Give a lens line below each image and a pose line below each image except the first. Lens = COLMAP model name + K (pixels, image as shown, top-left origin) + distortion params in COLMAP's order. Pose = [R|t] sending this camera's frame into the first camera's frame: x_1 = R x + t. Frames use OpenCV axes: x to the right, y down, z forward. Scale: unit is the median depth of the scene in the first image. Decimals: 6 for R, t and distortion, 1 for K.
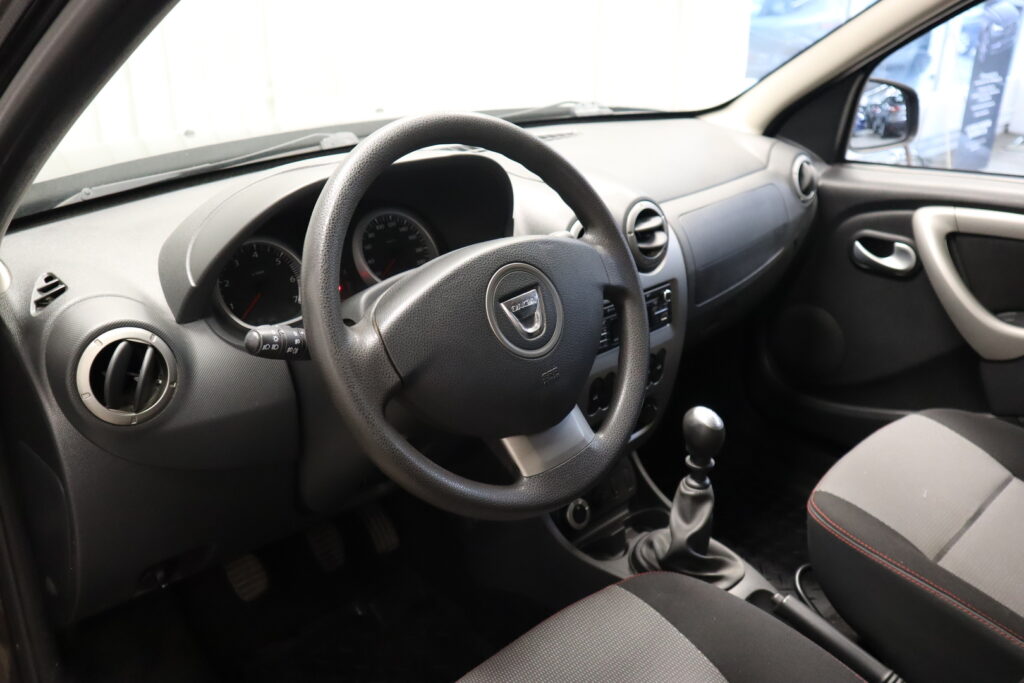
lens RADIAL K [[856.9, 0, 515.4], [0, 856.9, 339.9], [0, 0, 1]] dist [-0.052763, 0.025102]
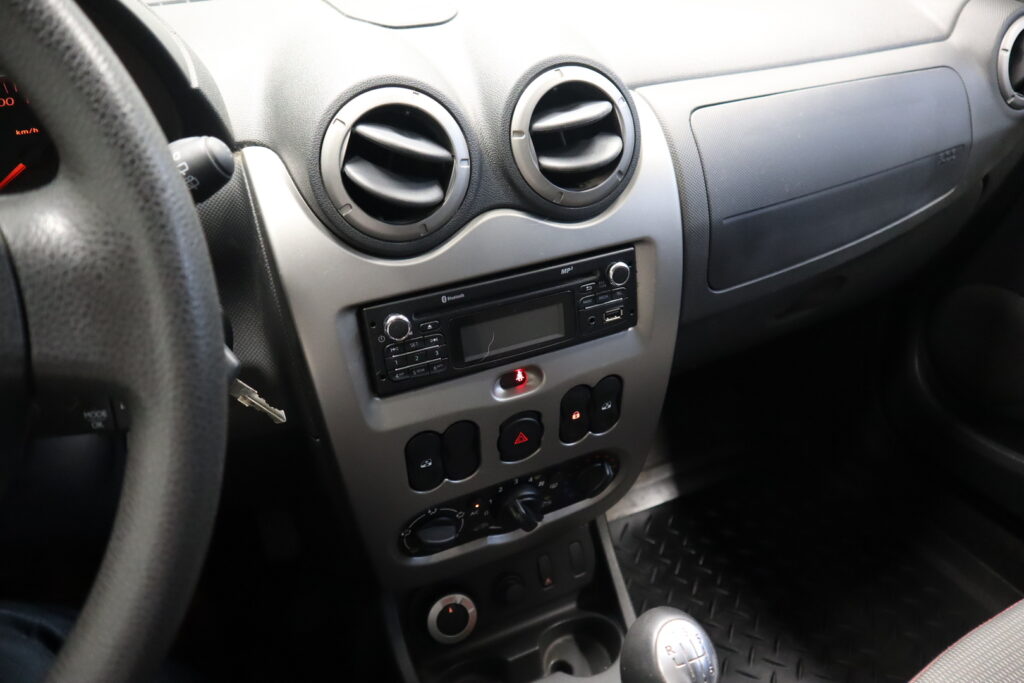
lens RADIAL K [[708.7, 0, 508.5], [0, 708.7, 339.3], [0, 0, 1]] dist [-0.104331, 0.035312]
pose [[0.935668, 0.137096, -0.325161, 0.241654], [-0.087023, 0.982633, 0.163887, -0.071605], [0.341982, -0.125047, 0.931349, 0.581012]]
